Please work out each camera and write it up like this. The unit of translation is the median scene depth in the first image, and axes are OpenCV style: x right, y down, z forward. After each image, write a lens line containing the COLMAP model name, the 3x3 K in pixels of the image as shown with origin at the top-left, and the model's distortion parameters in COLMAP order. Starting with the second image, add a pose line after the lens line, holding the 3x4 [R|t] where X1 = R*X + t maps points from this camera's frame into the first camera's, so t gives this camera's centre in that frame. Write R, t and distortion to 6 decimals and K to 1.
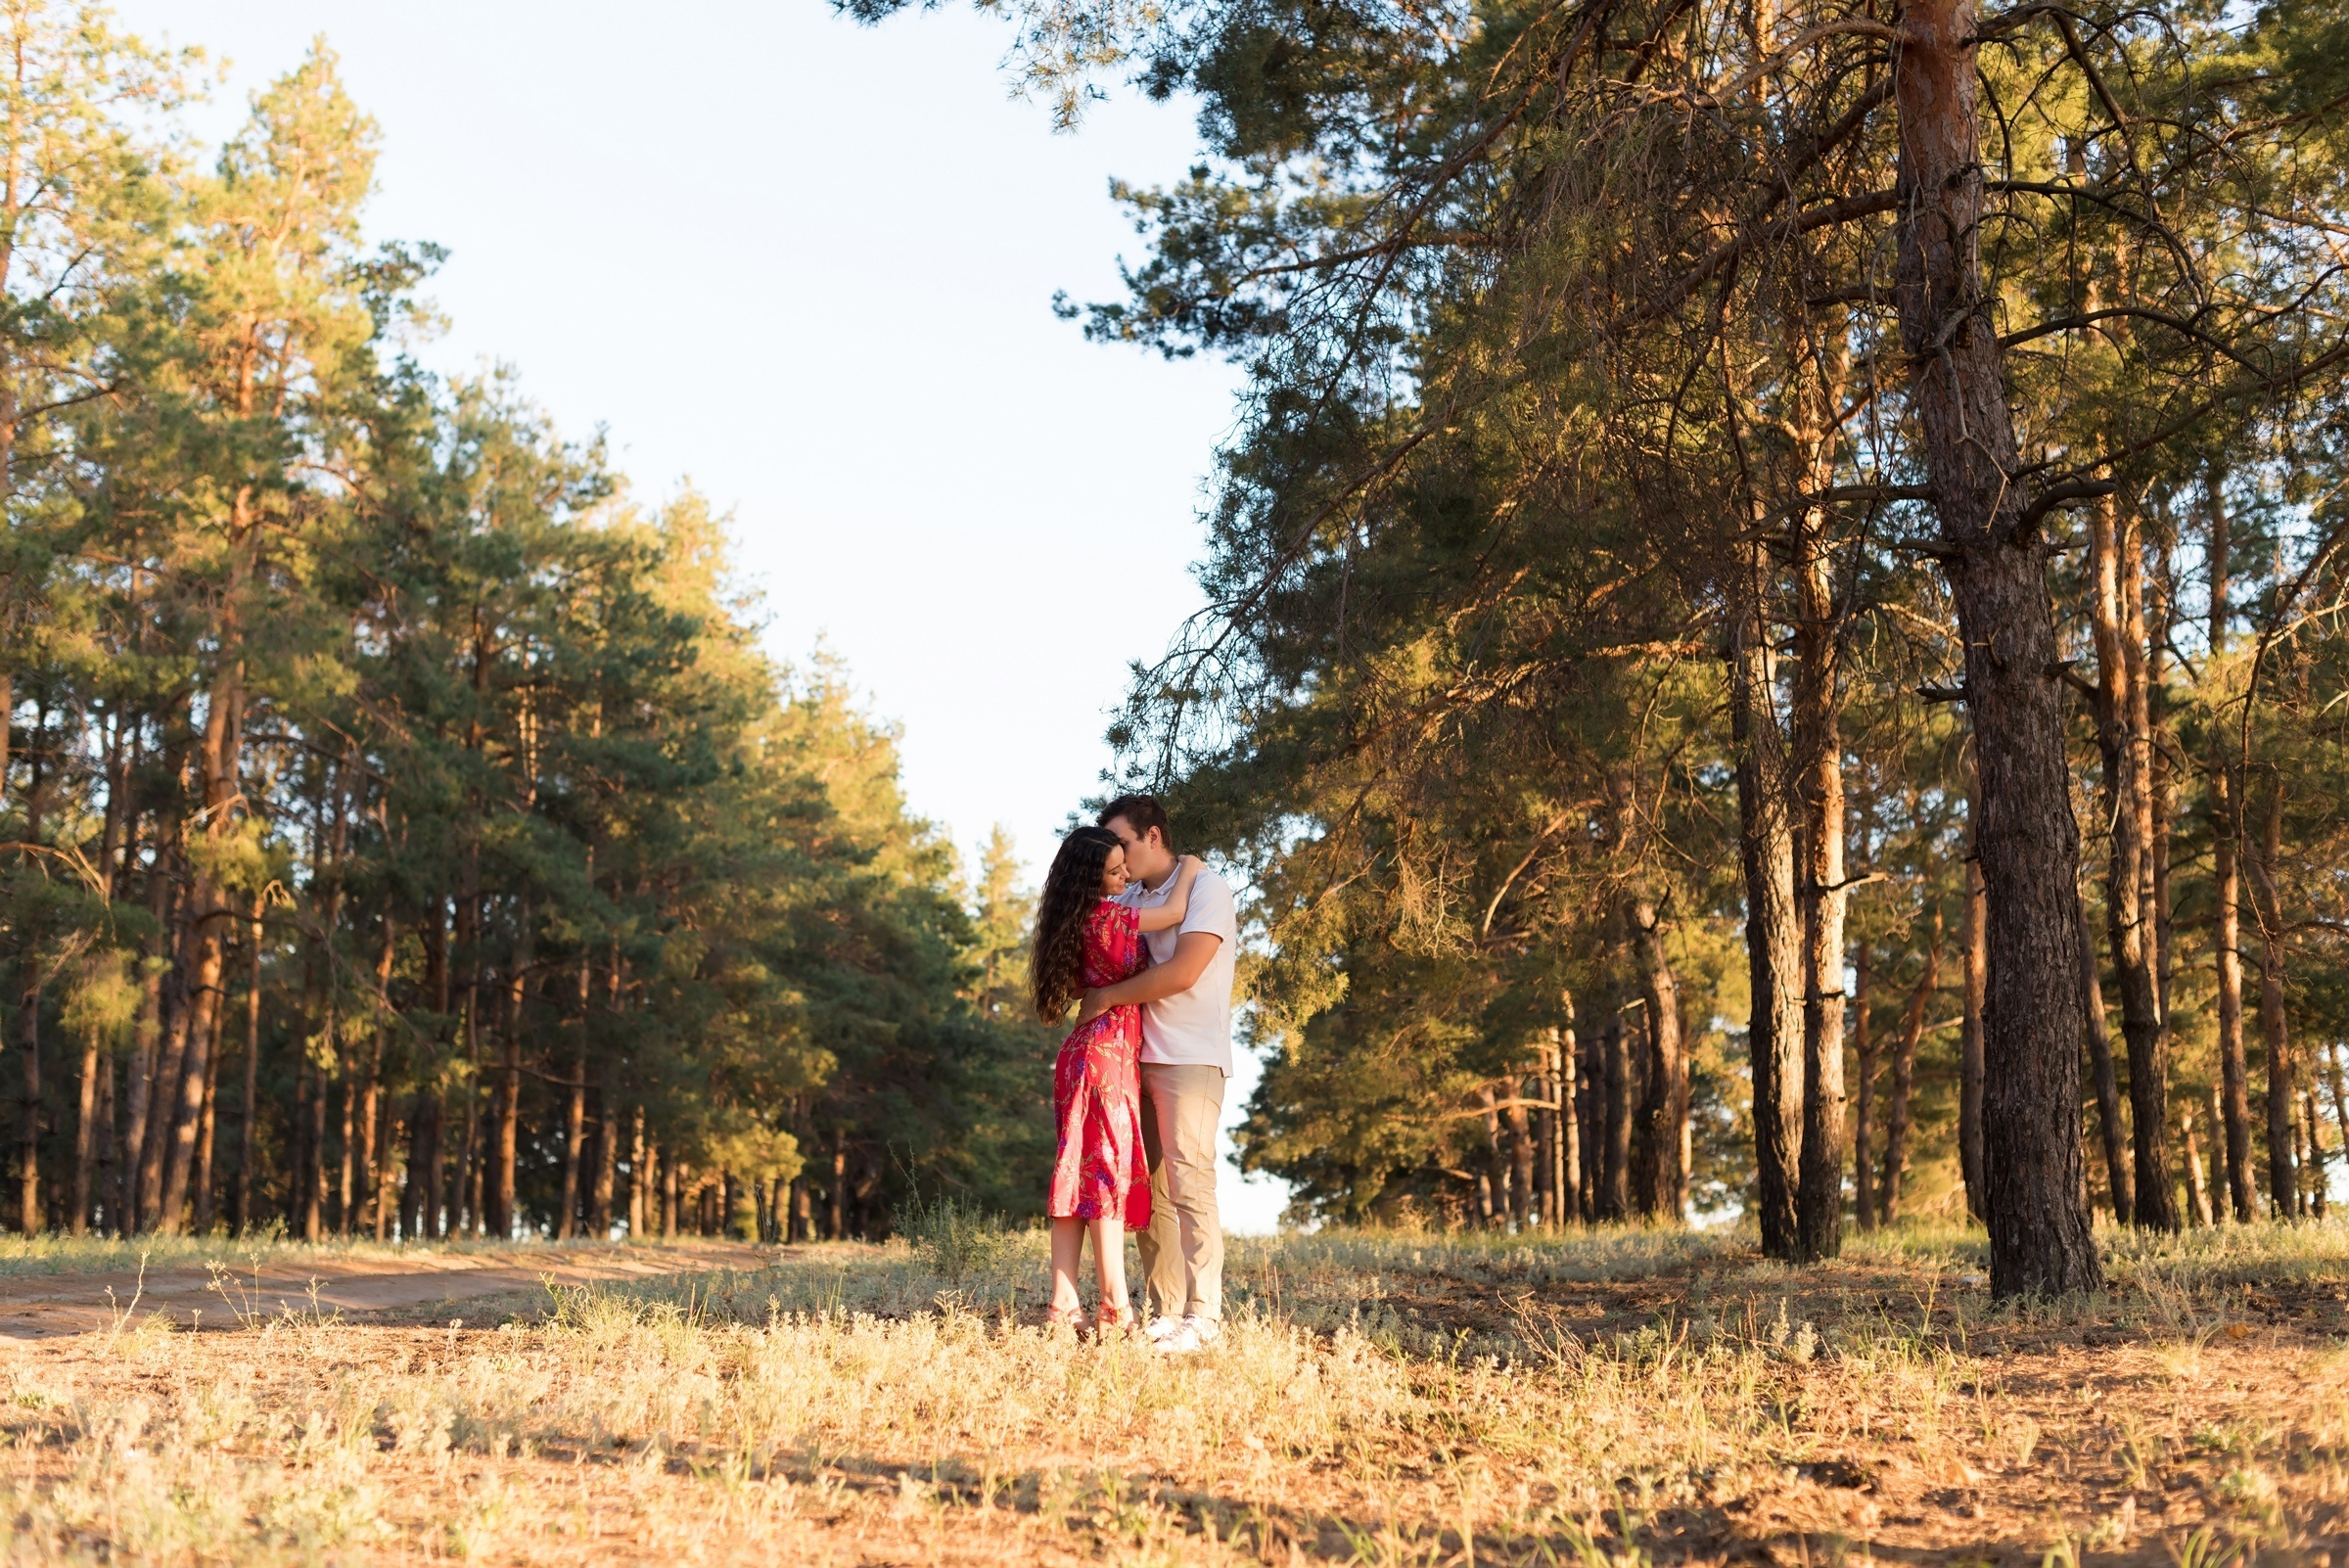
lens RADIAL K [[3690.5, 0, 1174.5], [0, 3690.5, 784.0], [0, 0, 1]] dist [0.018448, 0.104498]
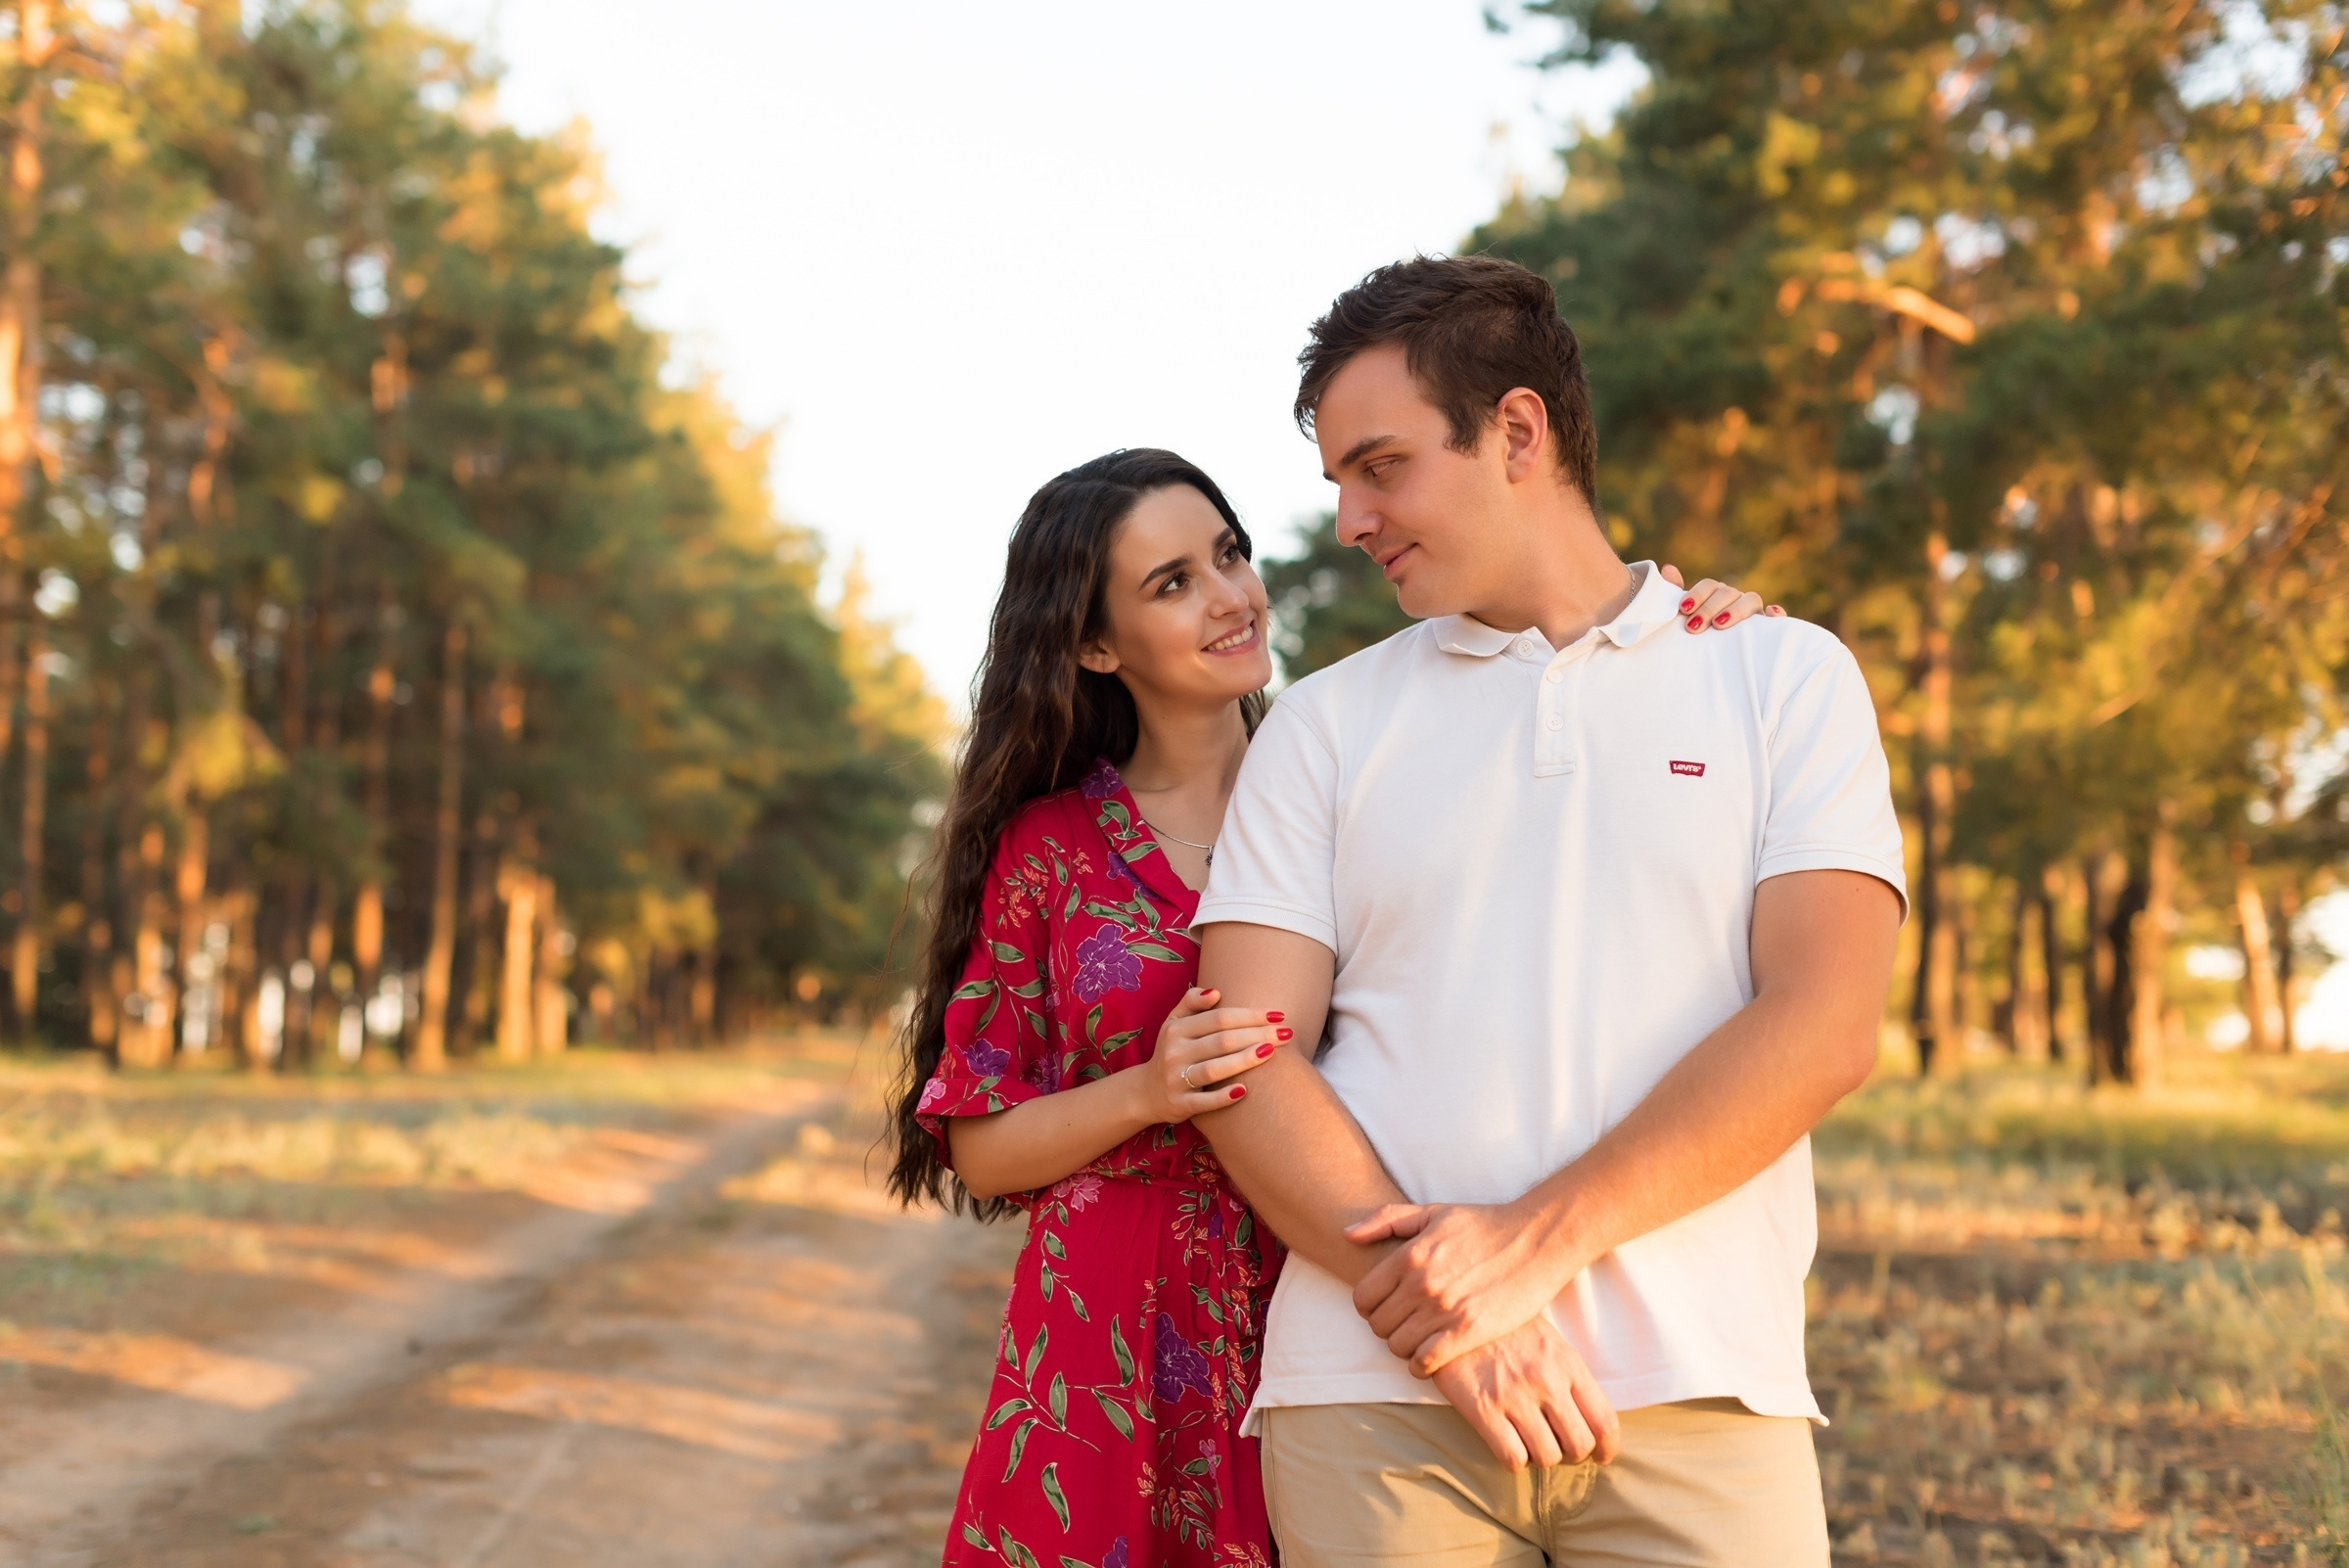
lens RADIAL K [[3344.6, 0, 1174.5], [0, 3344.6, 784.0], [0, 0, 1]] dist [0.025301, 0.073767]
pose [[0.994964, 0.007524, 0.099952, -0.103414], [-0.015049, 0.997089, 0.074746, 0.017182], [-0.099099, -0.075874, 0.992181, 0.345675]]
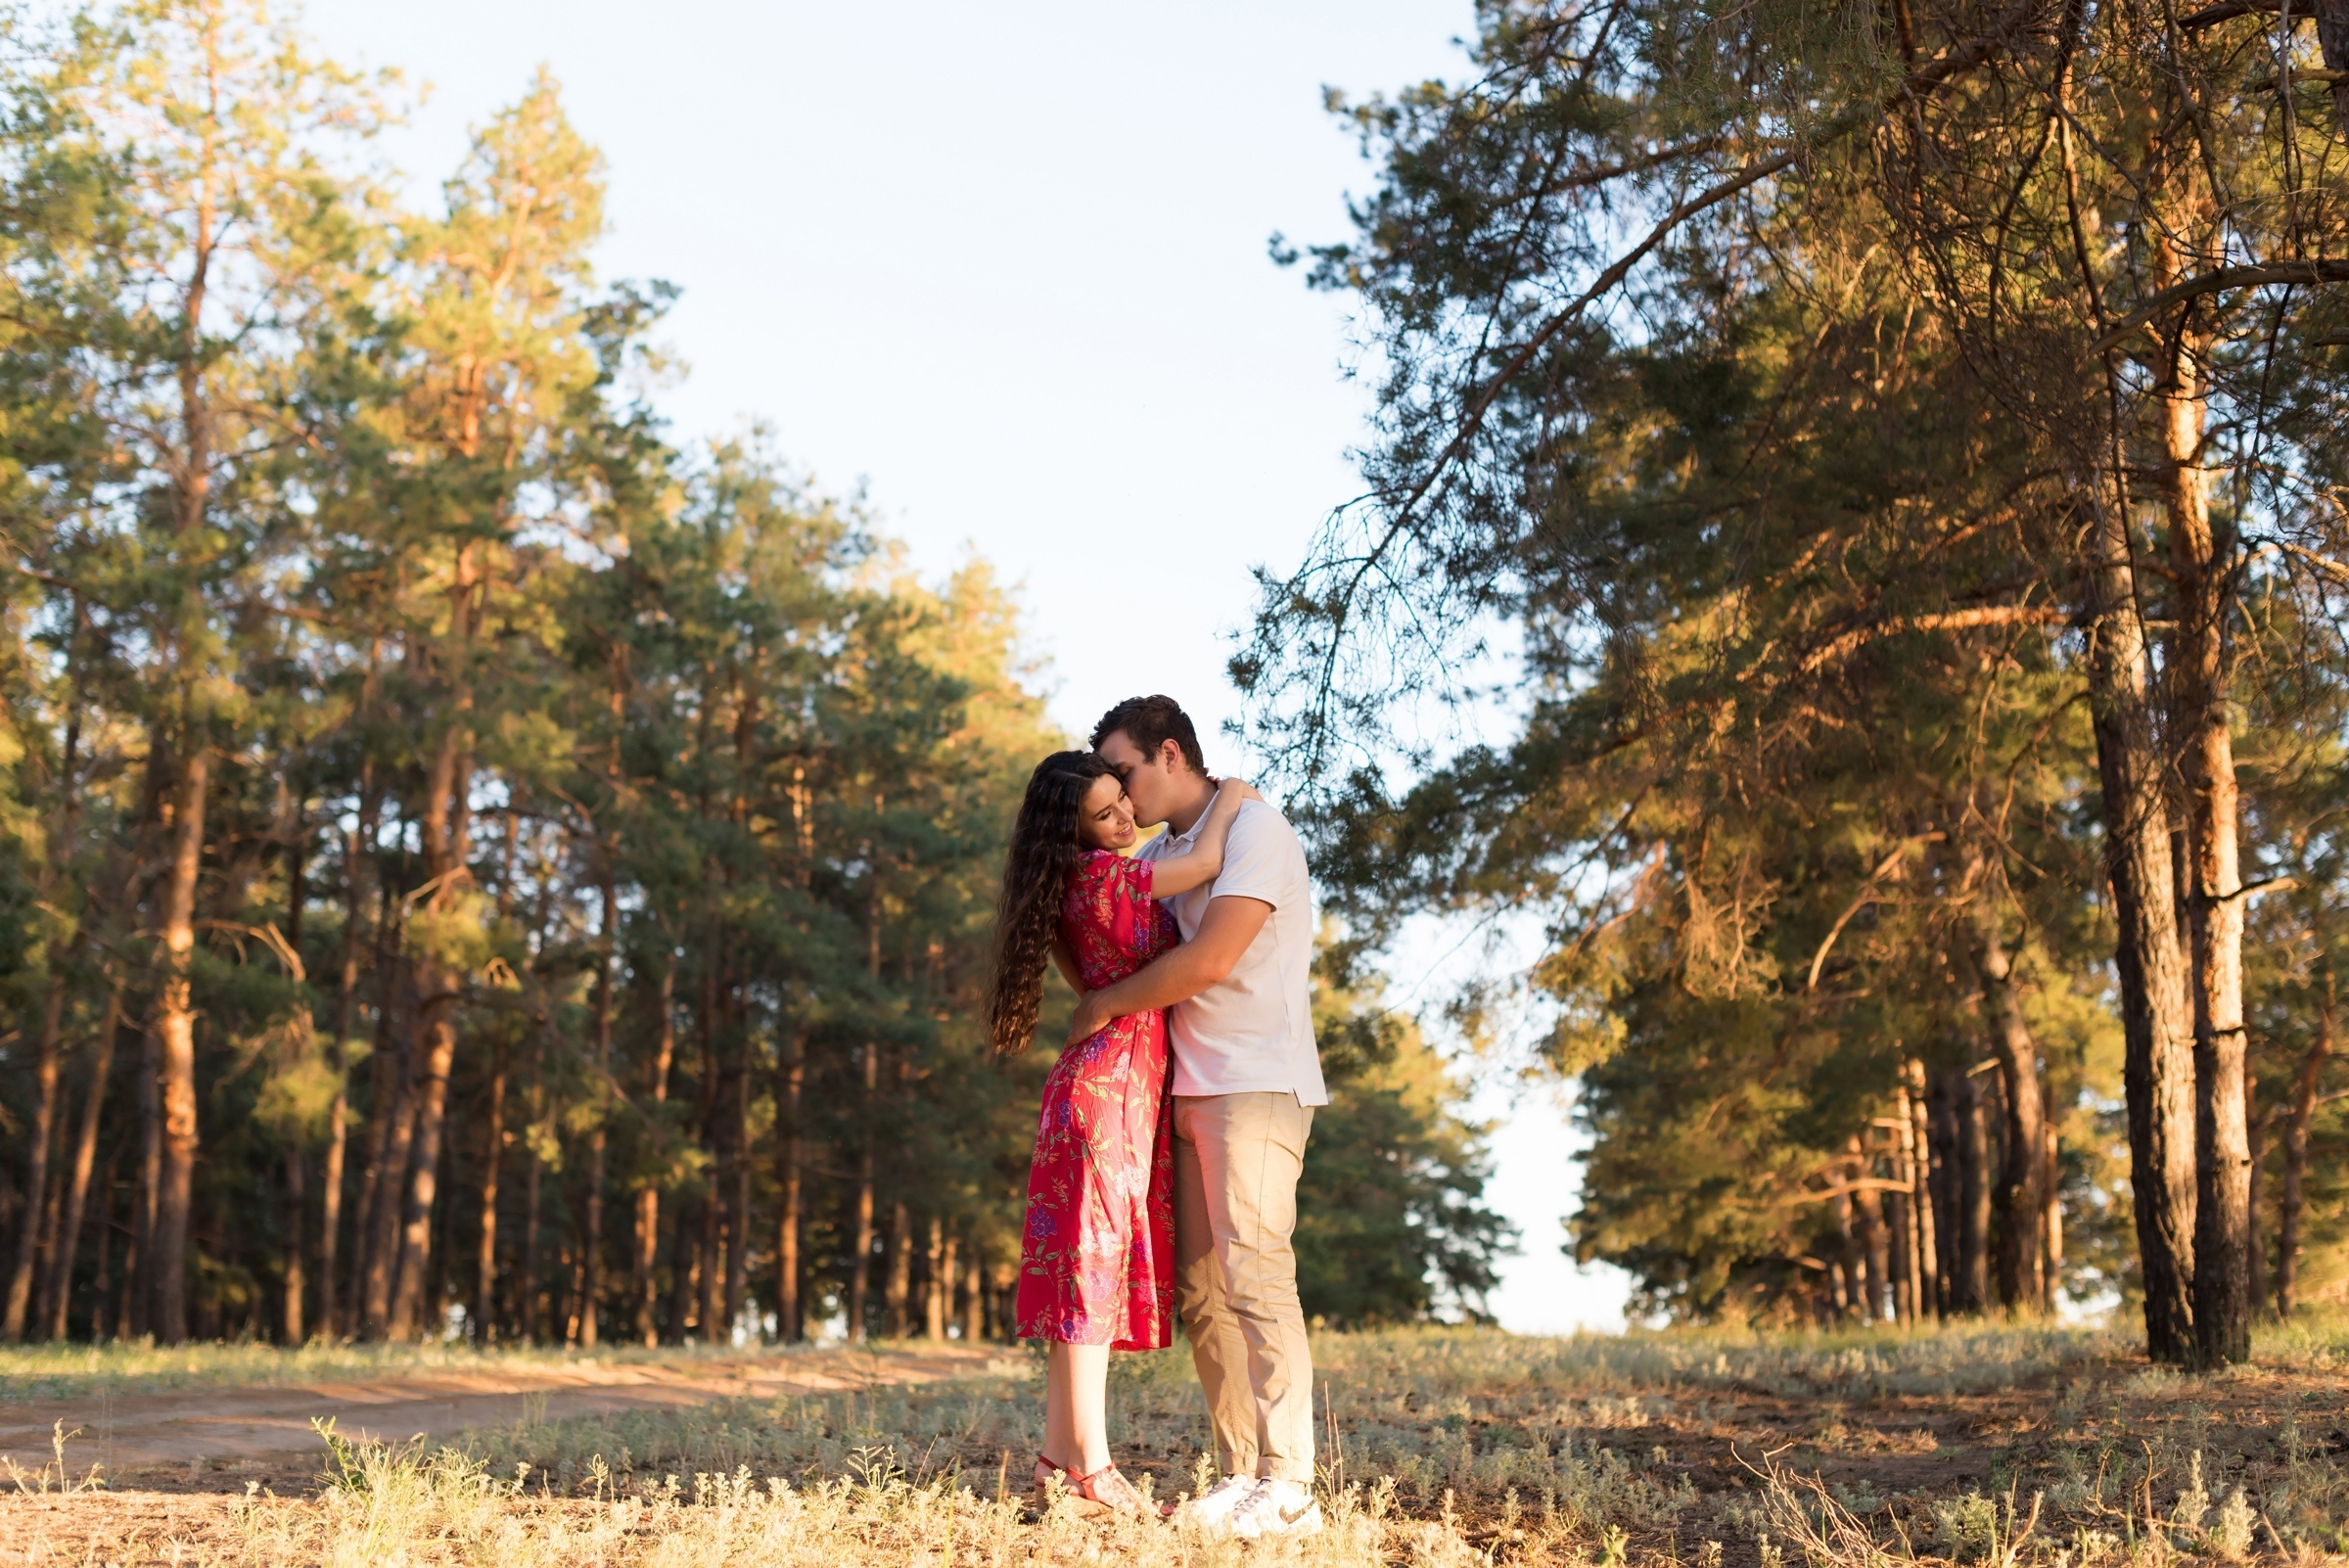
lens RADIAL K [[3587.2, 0, 1174.5], [0, 3587.2, 784.0], [0, 0, 1]] dist [0.006342, 0.139677]
pose [[0.994663, -0.024244, -0.100290, 0.017535], [0.021320, 0.999319, -0.030120, 0.012712], [0.100952, 0.027821, 0.994502, 0.116349]]
